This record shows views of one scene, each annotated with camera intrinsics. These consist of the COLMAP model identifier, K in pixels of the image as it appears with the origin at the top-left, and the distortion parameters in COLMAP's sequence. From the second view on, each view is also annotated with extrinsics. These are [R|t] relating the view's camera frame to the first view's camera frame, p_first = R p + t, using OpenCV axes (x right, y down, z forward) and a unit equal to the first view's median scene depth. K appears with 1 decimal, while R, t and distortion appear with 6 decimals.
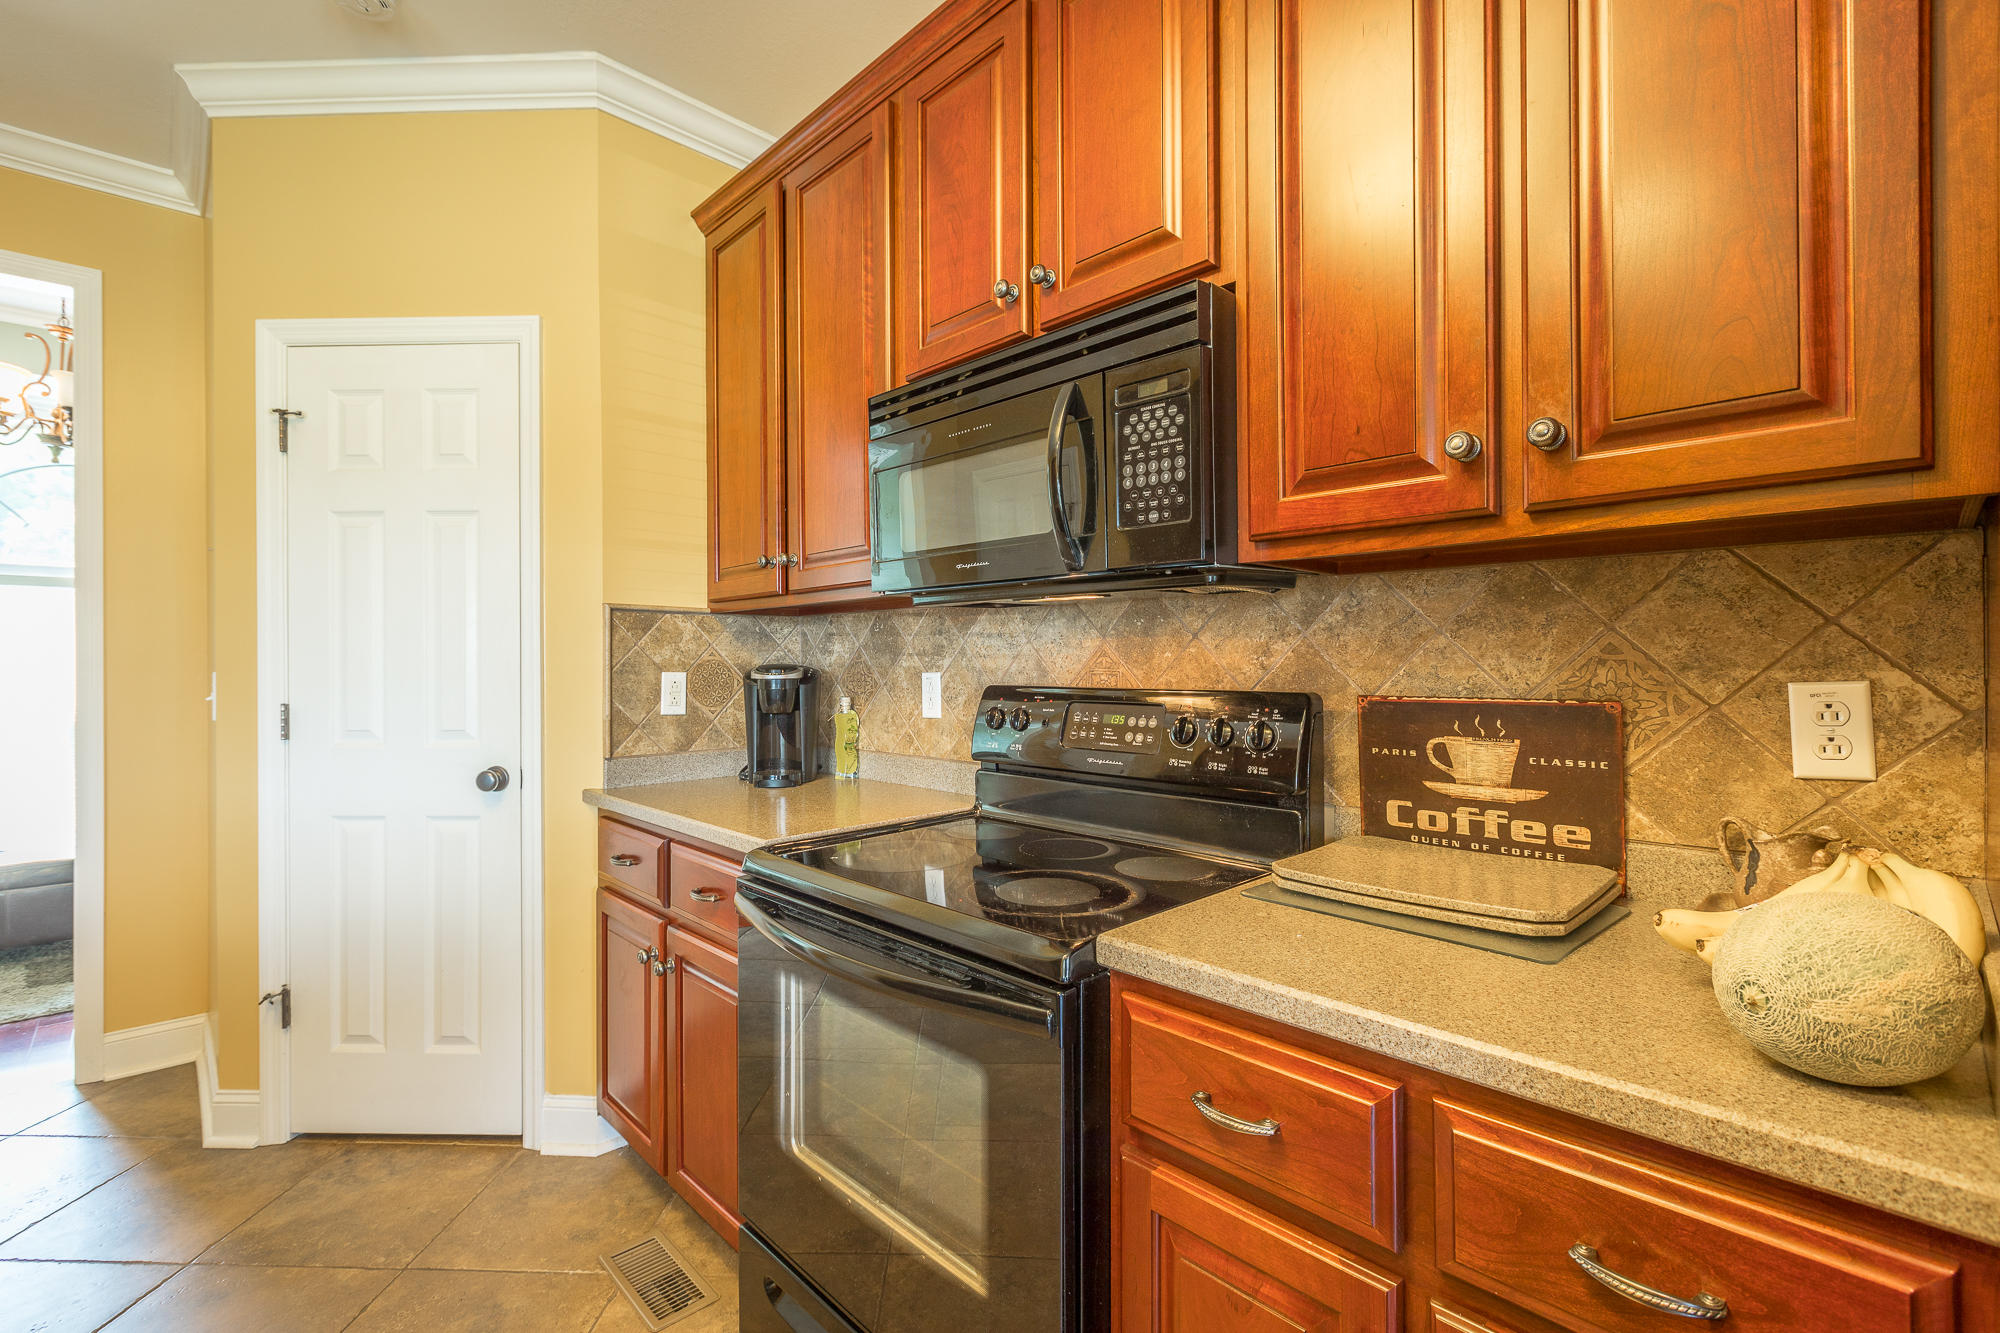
lens RADIAL K [[880.9, 0, 984.7], [0, 880.9, 663.1], [0, 0, 1]] dist [-0.006351, 0.001972]
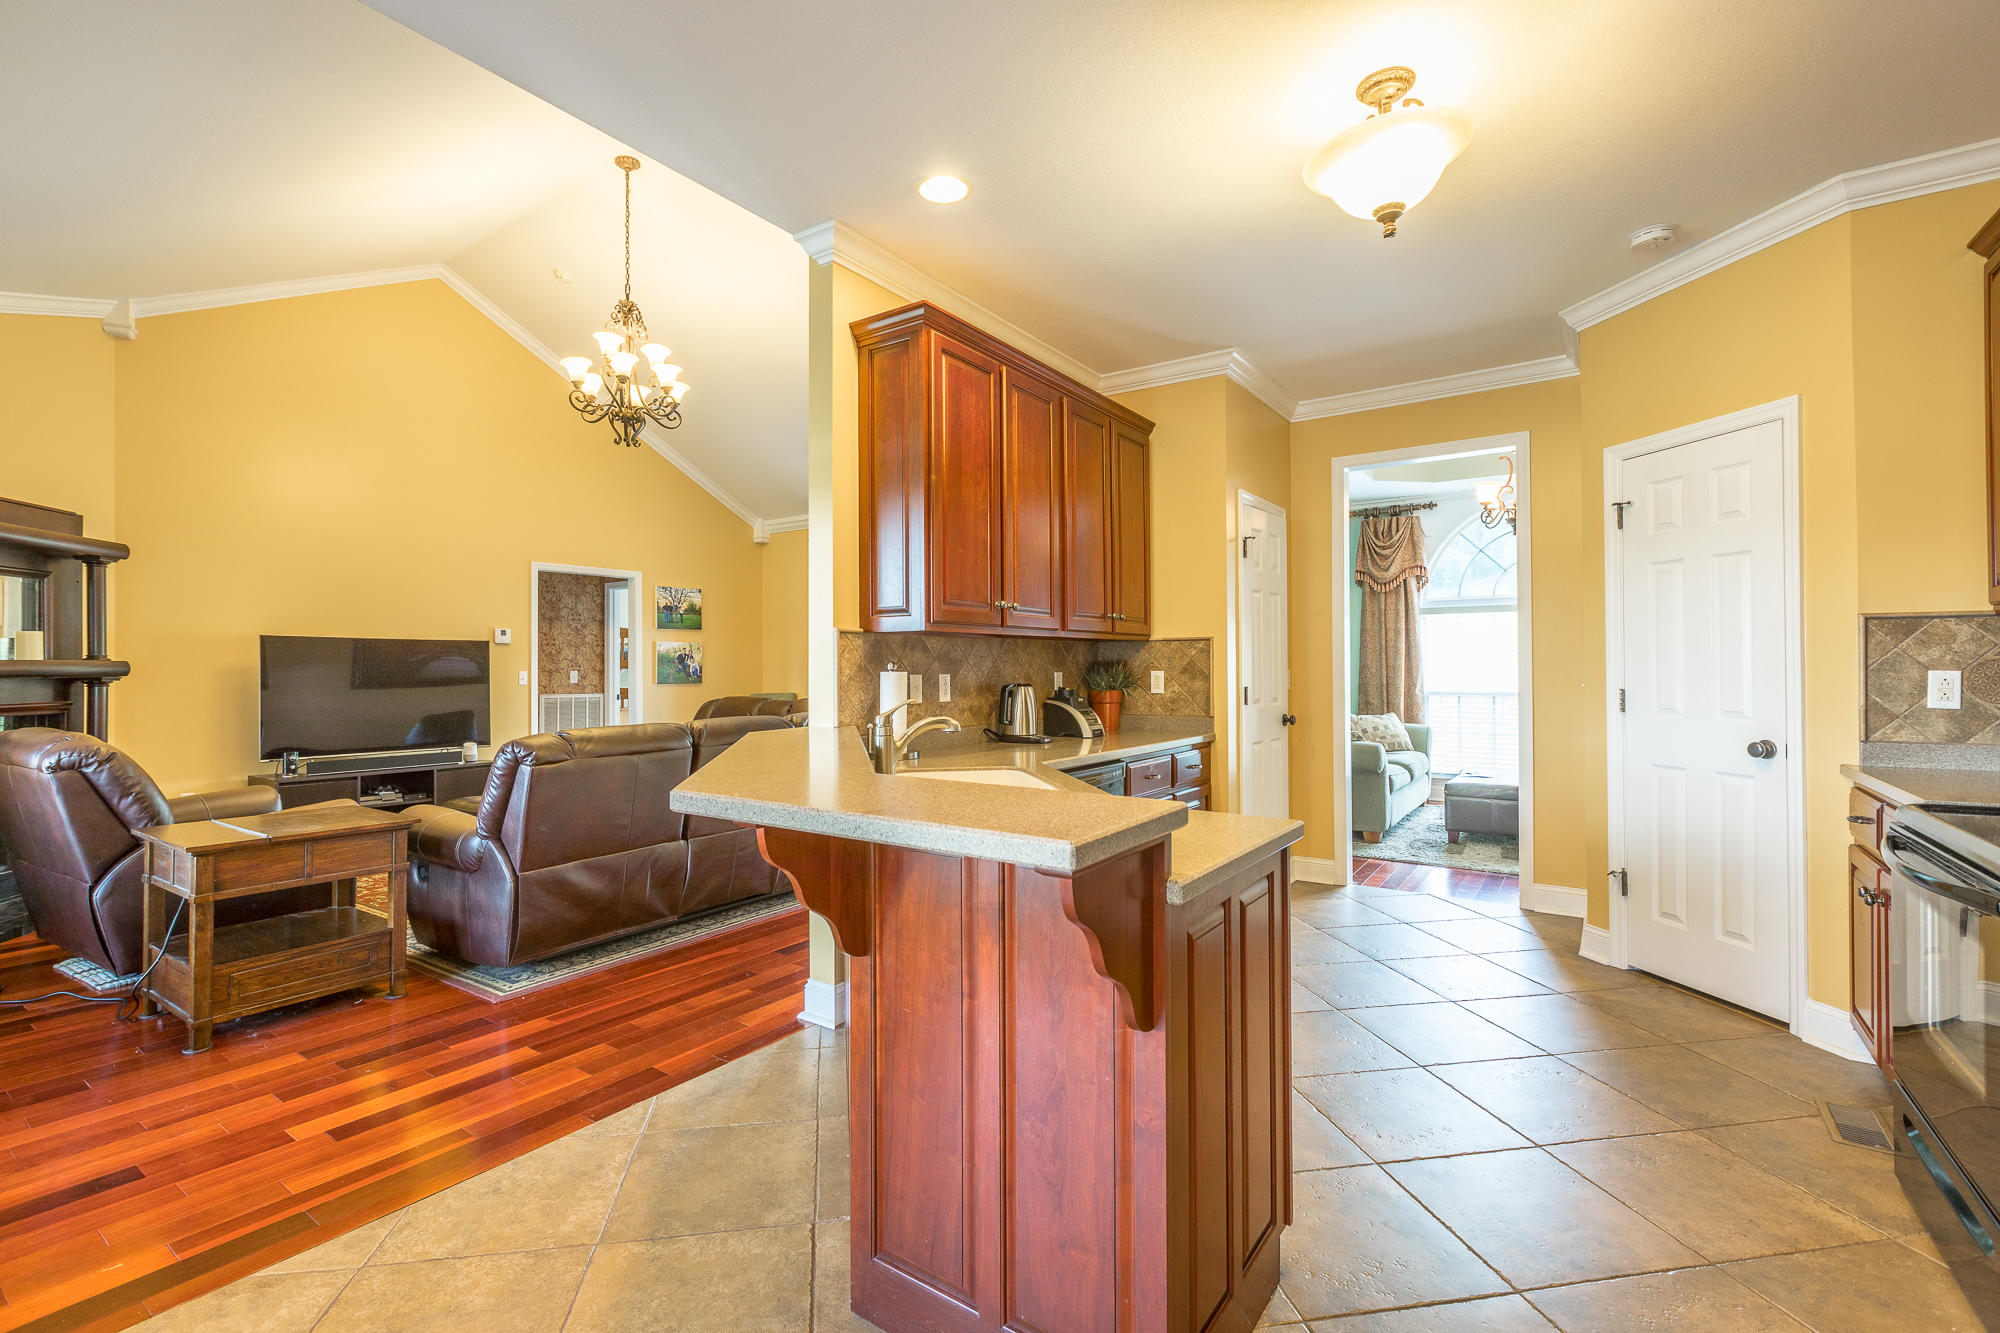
lens RADIAL K [[880.9, 0, 982.4], [0, 880.9, 662.9], [0, 0, 1]] dist [-0.006351, 0.001972]
pose [[0.198156, -0.001090, -0.980170, 0.514781], [0.008276, 0.999966, 0.000561, -0.010548], [0.980136, -0.008223, 0.198158, -0.431479]]
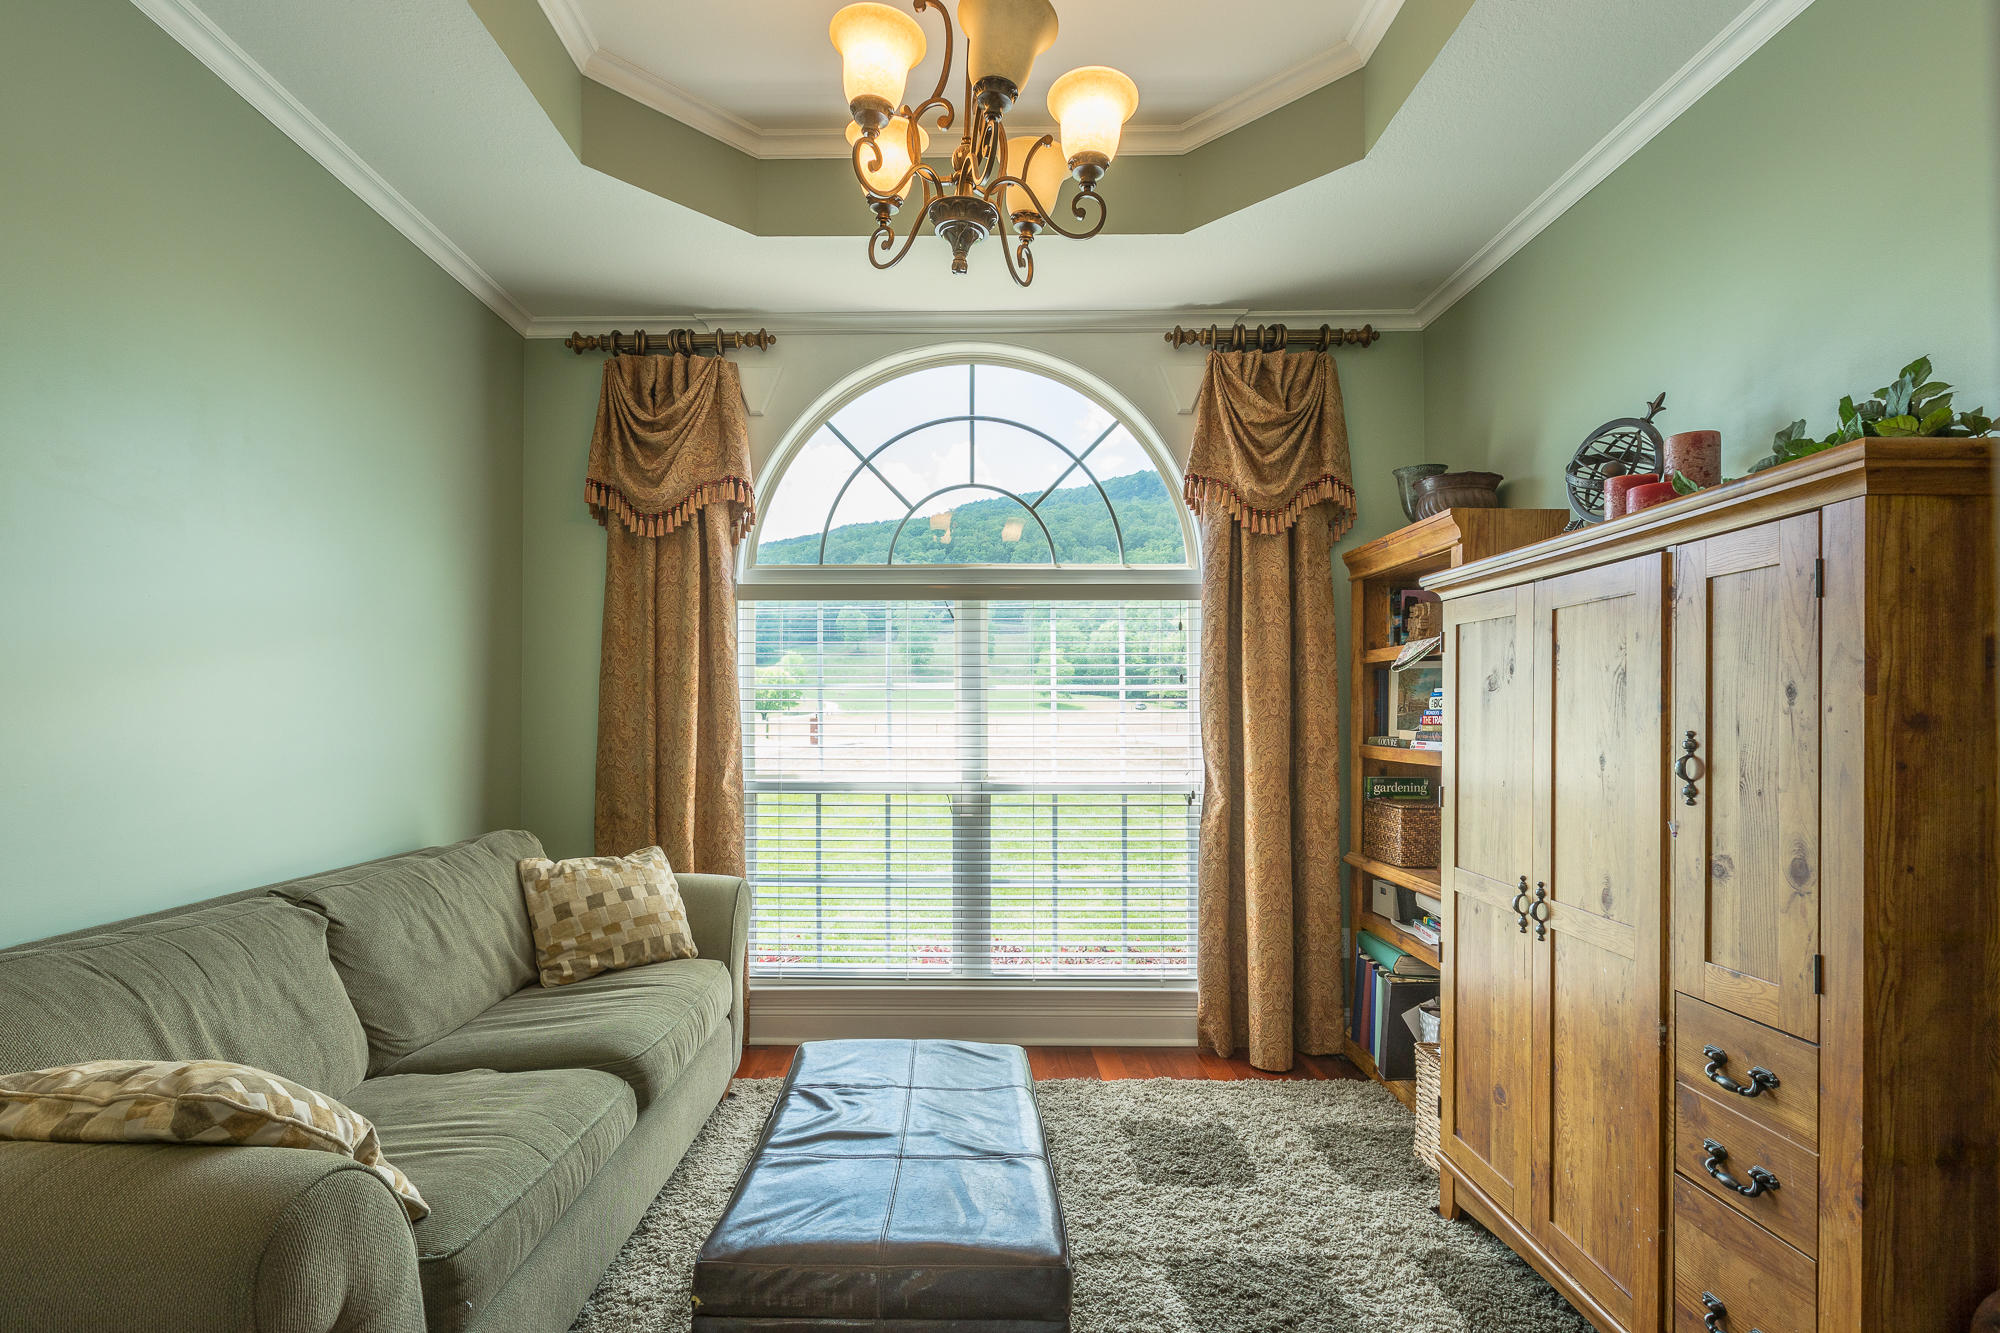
lens RADIAL K [[948.6, 0, 962.9], [0, 948.6, 710.2], [0, 0, 1]] dist [-0.002352, 0.000228]
pose [[0.723540, 0.000442, -0.690282, -0.533970], [-0.004054, 0.999985, -0.003609, -0.003274], [0.690271, 0.005410, 0.723531, 0.494141]]
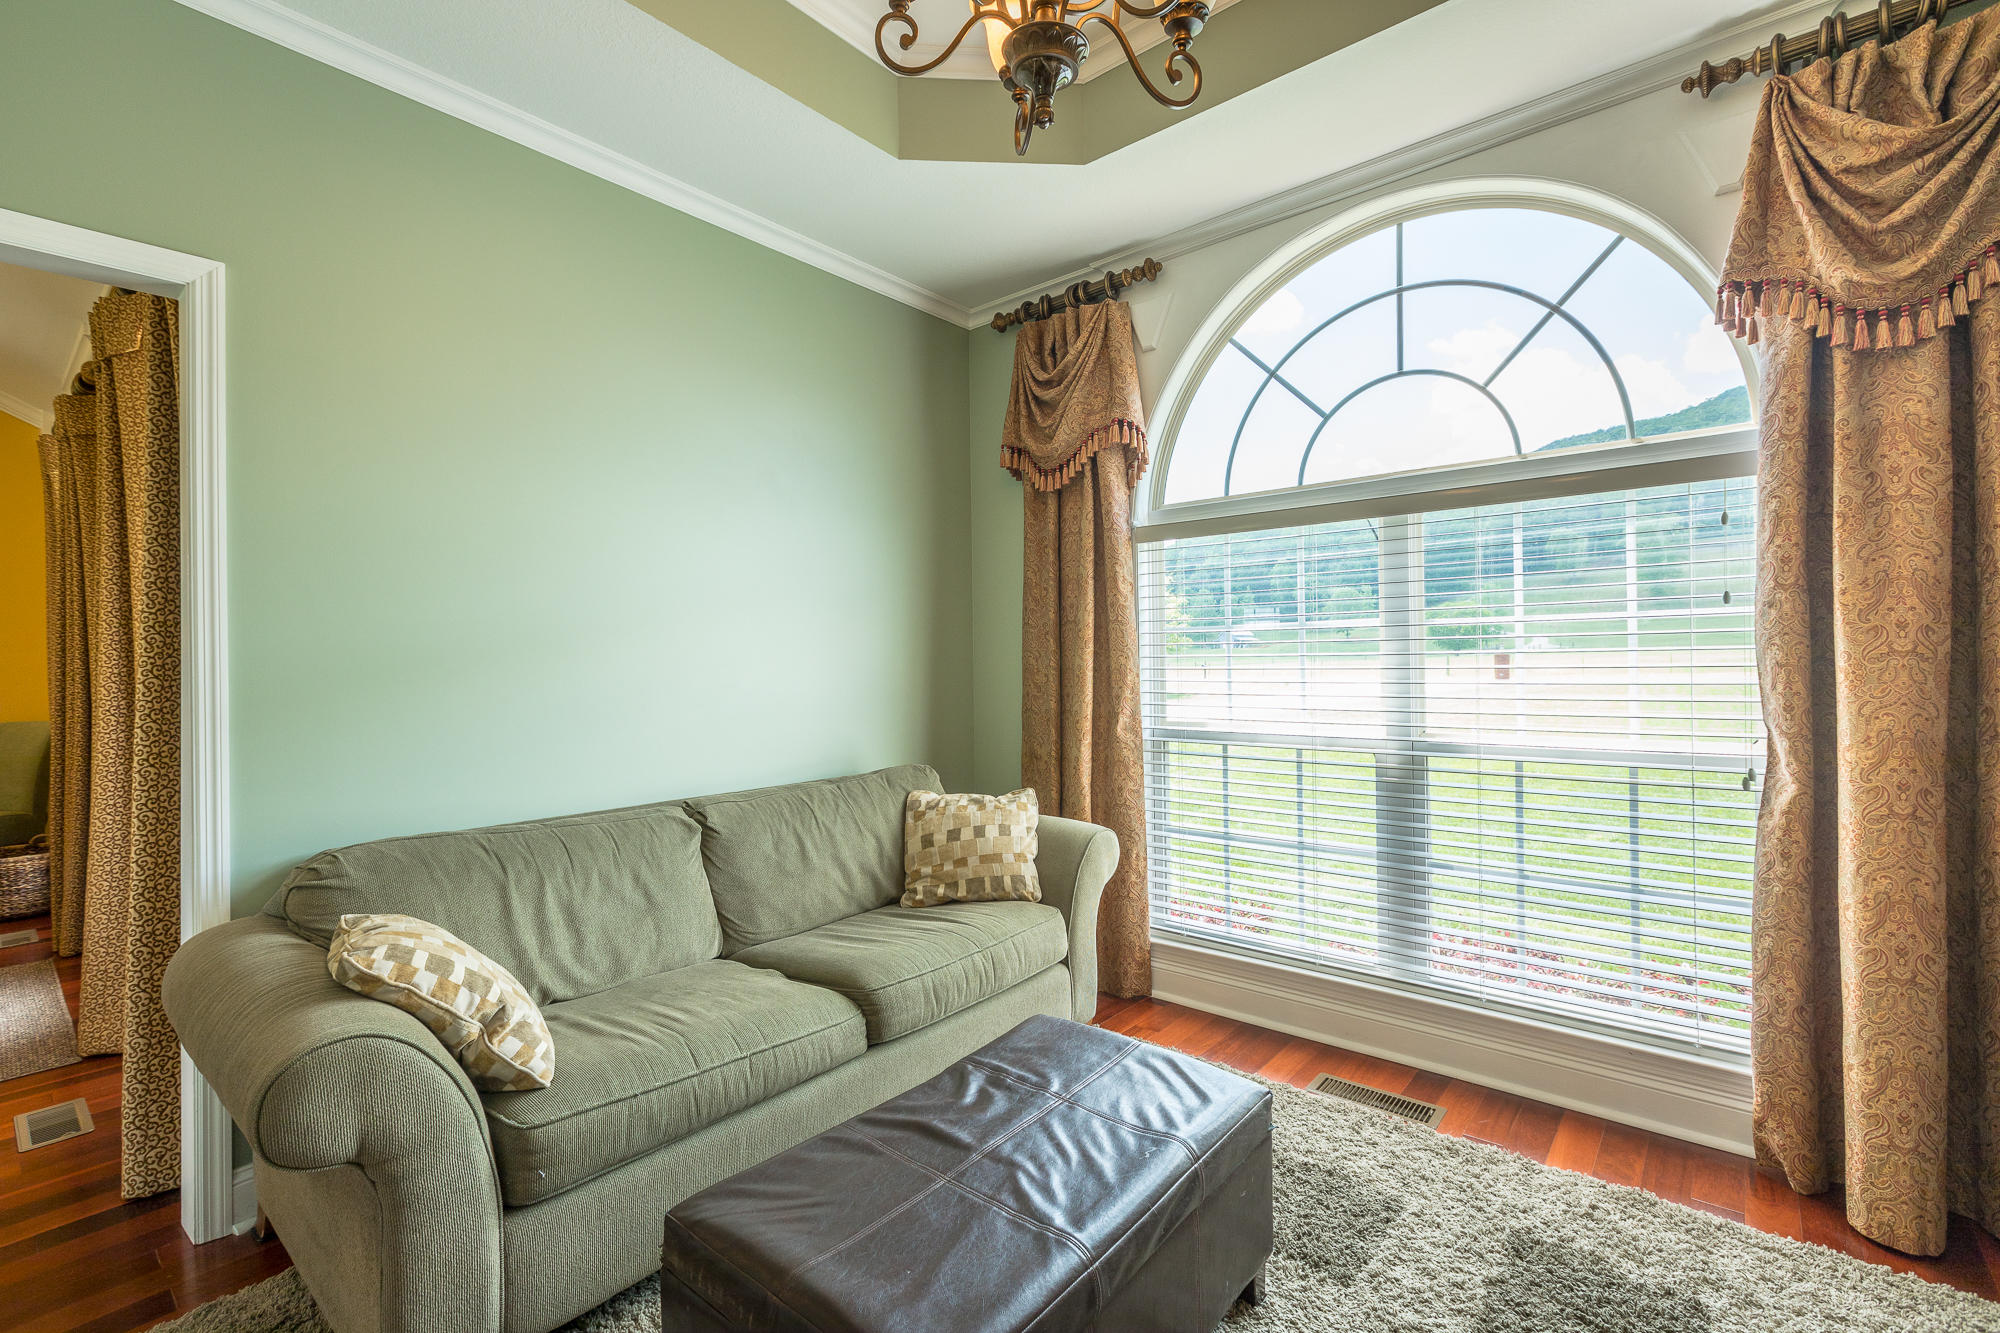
lens RADIAL K [[880.9, 0, 981.4], [0, 880.9, 665.5], [0, 0, 1]] dist [-0.006351, 0.001972]
pose [[0.108393, 0.009079, -0.994067, -0.507112], [0.013862, 0.999847, 0.010643, -0.007461], [0.994011, -0.014933, 0.108251, 0.783544]]
